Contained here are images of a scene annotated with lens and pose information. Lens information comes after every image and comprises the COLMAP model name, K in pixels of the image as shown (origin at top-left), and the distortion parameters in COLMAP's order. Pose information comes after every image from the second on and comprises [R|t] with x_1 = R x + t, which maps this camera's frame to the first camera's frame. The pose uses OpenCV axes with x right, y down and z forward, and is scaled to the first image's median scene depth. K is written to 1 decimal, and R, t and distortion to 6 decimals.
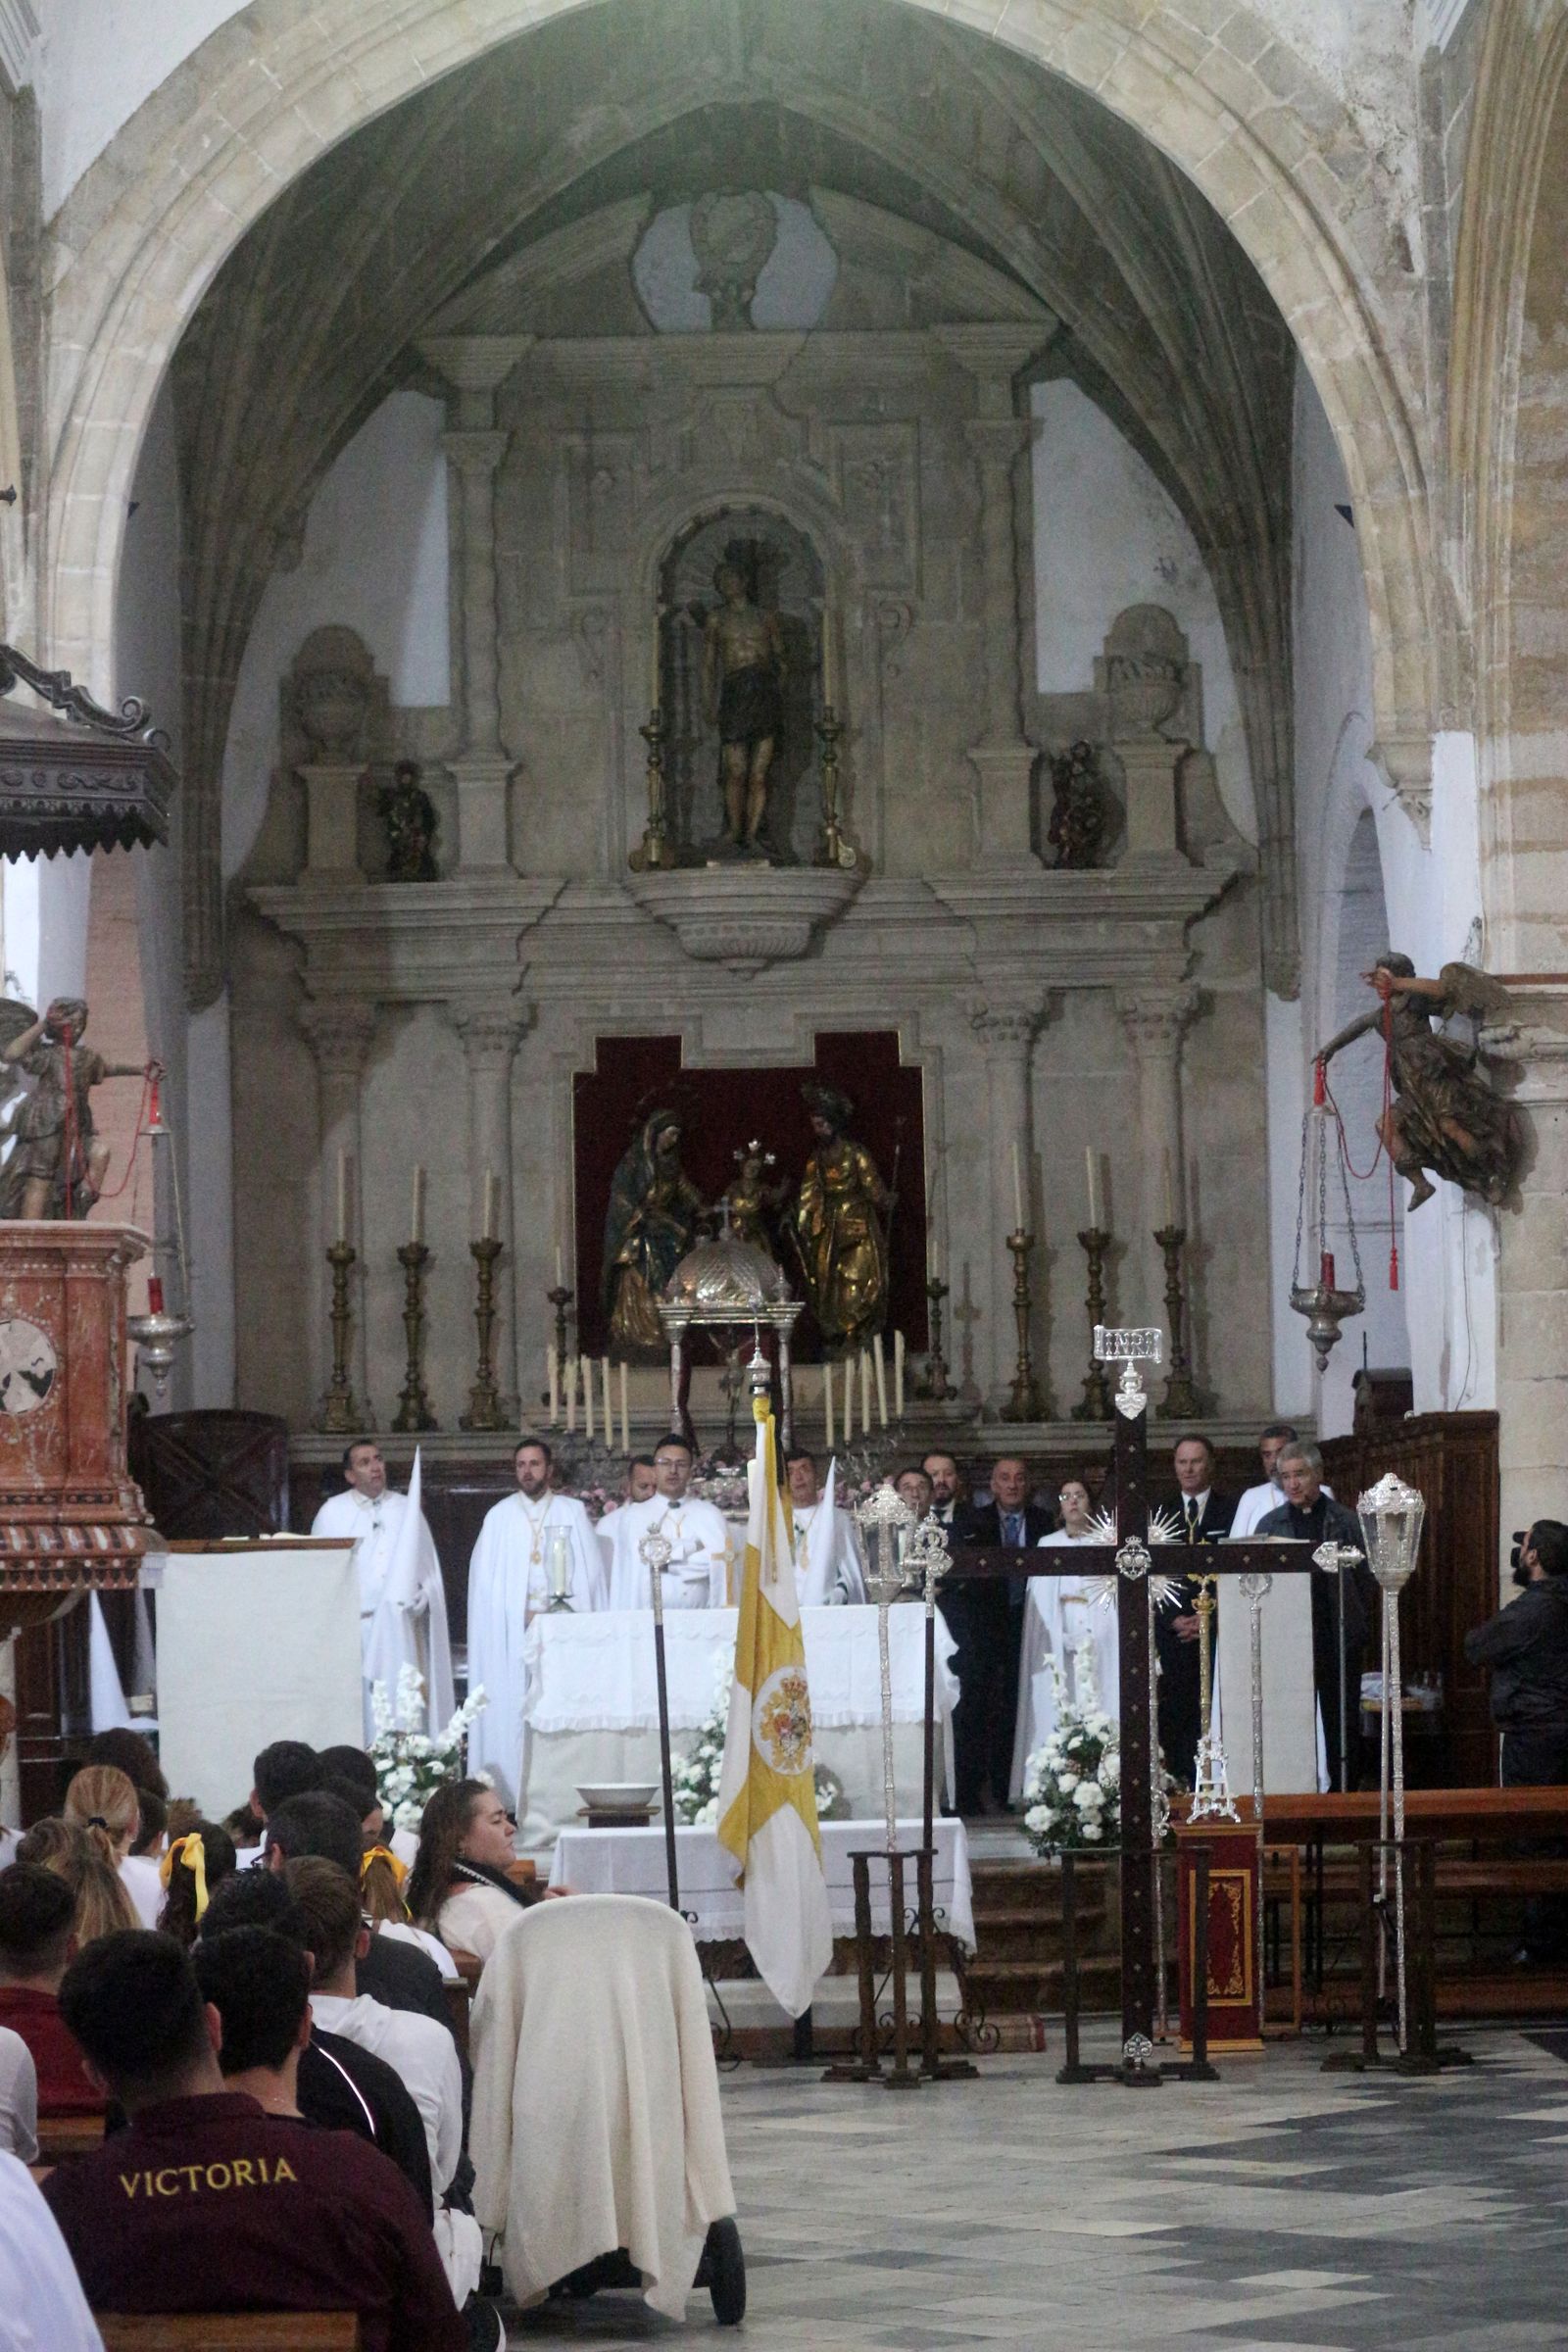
lens RADIAL K [[6216.4, 0, 723.1], [0, 6216.4, 1175.5], [0, 0, 1]] dist [-0.382634, -0.022768]
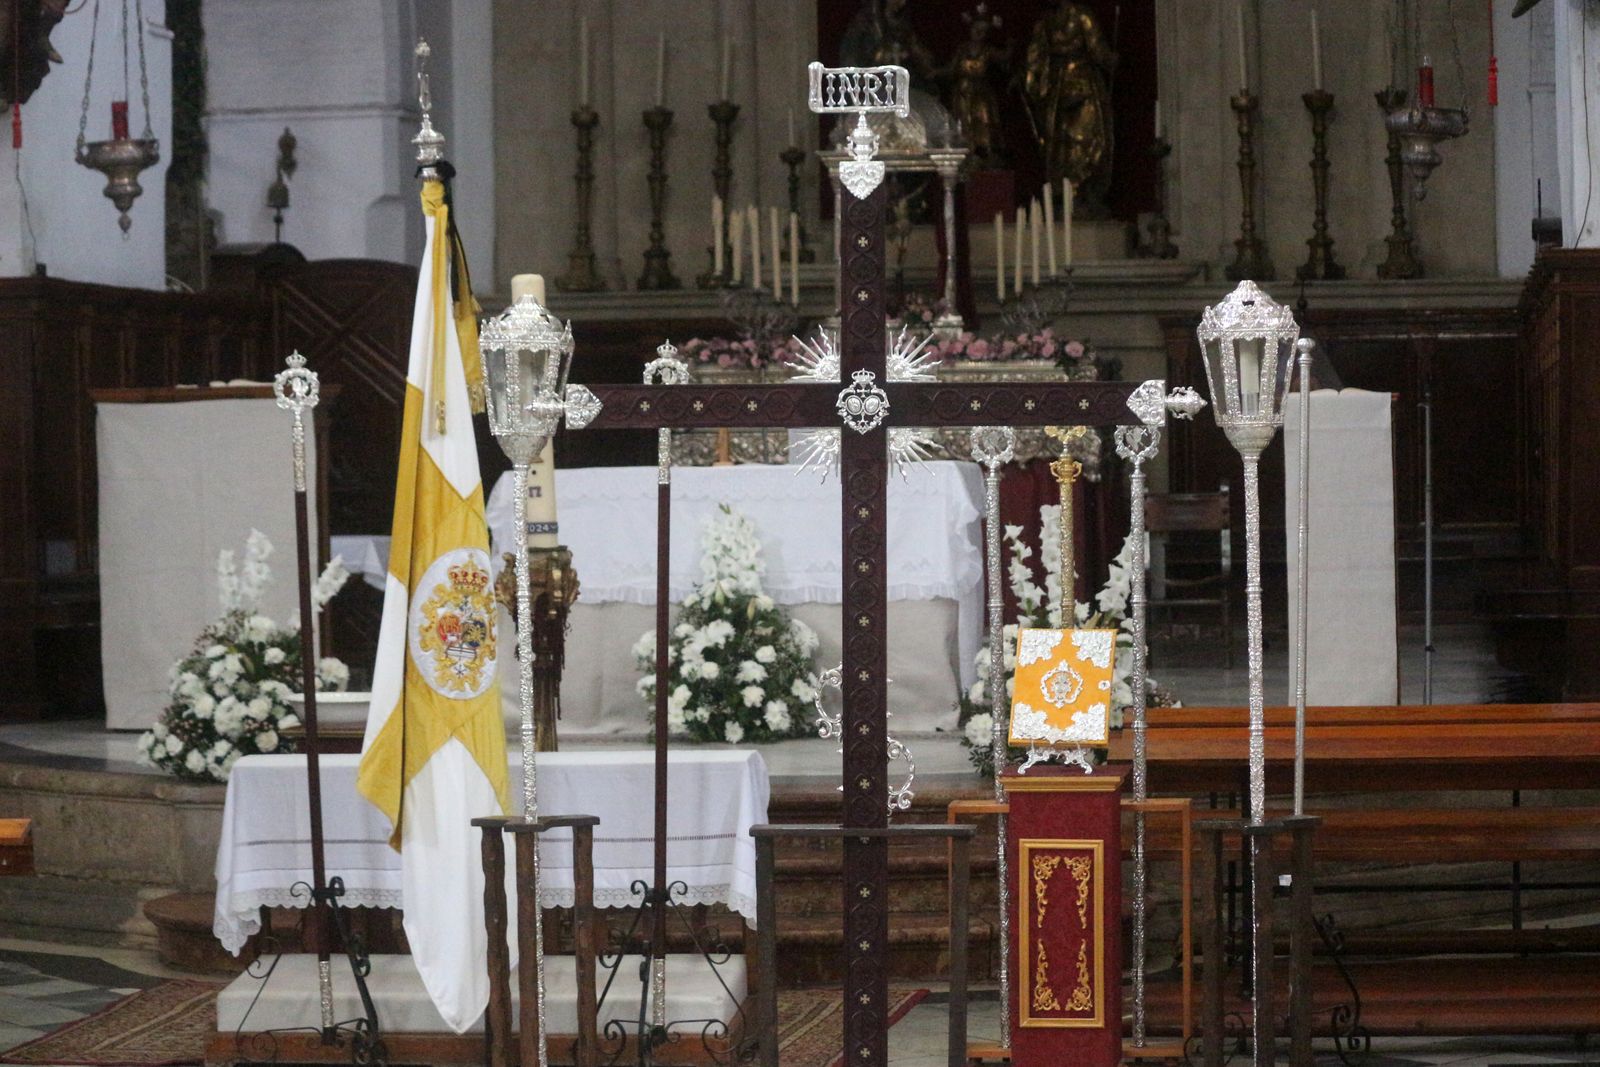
lens RADIAL K [[4228.8, 0, 800.0], [0, 4228.8, 533.5], [0, 0, 1]] dist [-0.382634, -0.022768]
pose [[0.990113, 0.008521, -0.140014, 0.093715], [0.003792, 0.996162, 0.087441, 0.026602], [0.140221, -0.087107, 0.986281, 0.404071]]
